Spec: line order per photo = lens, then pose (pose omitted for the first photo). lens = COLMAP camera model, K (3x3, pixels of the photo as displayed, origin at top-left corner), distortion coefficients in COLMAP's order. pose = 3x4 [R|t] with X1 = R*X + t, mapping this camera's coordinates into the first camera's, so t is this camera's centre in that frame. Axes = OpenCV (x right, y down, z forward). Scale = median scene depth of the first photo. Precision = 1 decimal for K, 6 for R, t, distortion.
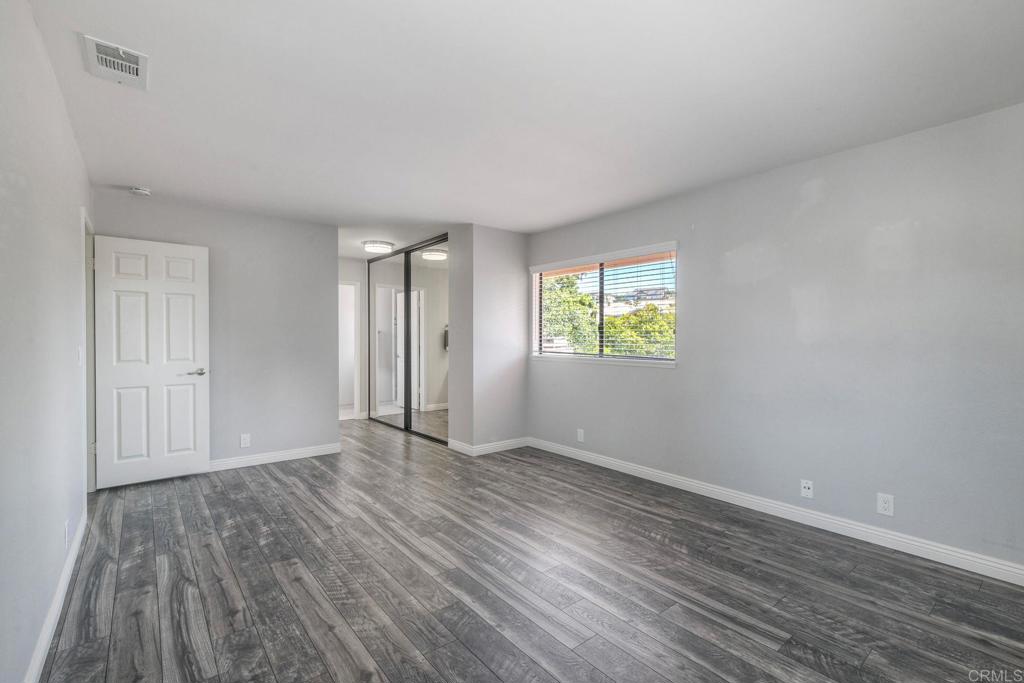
lens RADIAL K [[457.1, 0, 510.6], [0, 457.1, 340.1], [0, 0, 1]] dist [0.006582, 0.000048]
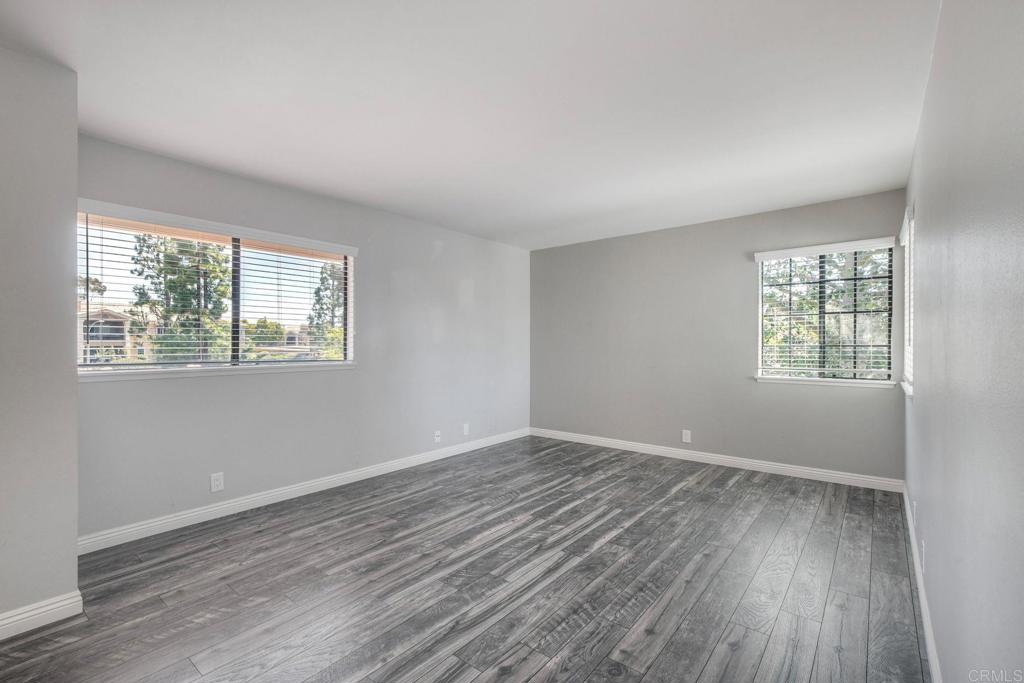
lens RADIAL K [[460.7, 0, 513.2], [0, 460.7, 340.5], [0, 0, 1]] dist [0.004411, -0.000564]
pose [[-0.212779, -0.000687, 0.977100, -0.858906], [0.005548, 0.999983, 0.001911, -0.002784], [-0.977085, 0.005828, -0.212771, 0.993643]]
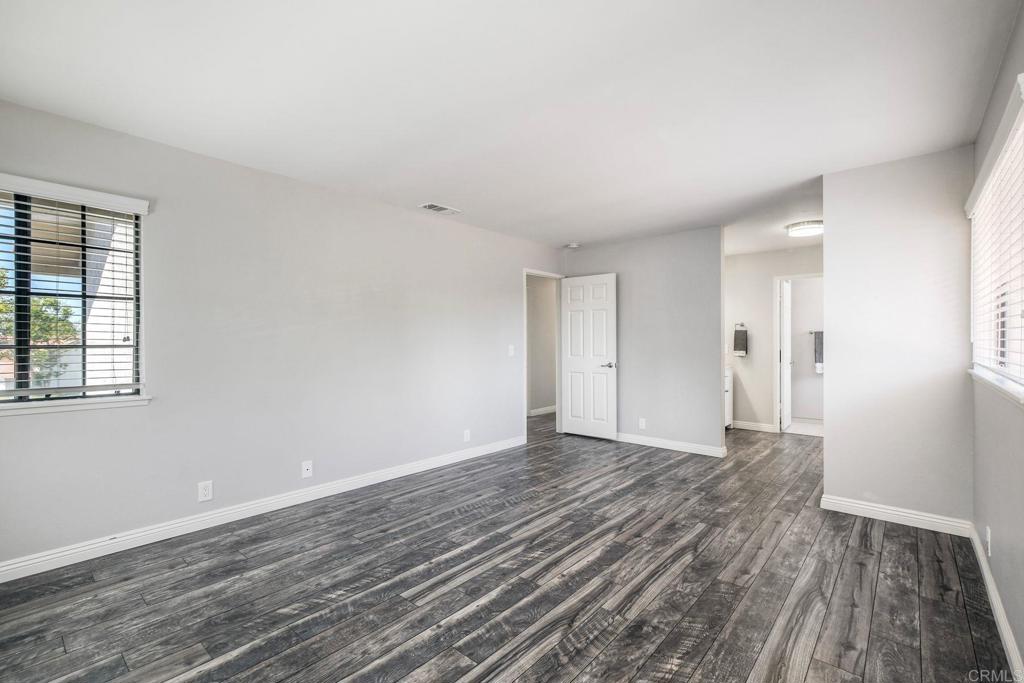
lens RADIAL K [[460.7, 0, 513.2], [0, 460.7, 340.5], [0, 0, 1]] dist [0.004411, -0.000564]
pose [[0.175426, -0.002158, -0.984490, 0.758908], [-0.004032, 0.999988, -0.002910, 0.003827], [0.984484, 0.004480, 0.175415, 0.590947]]
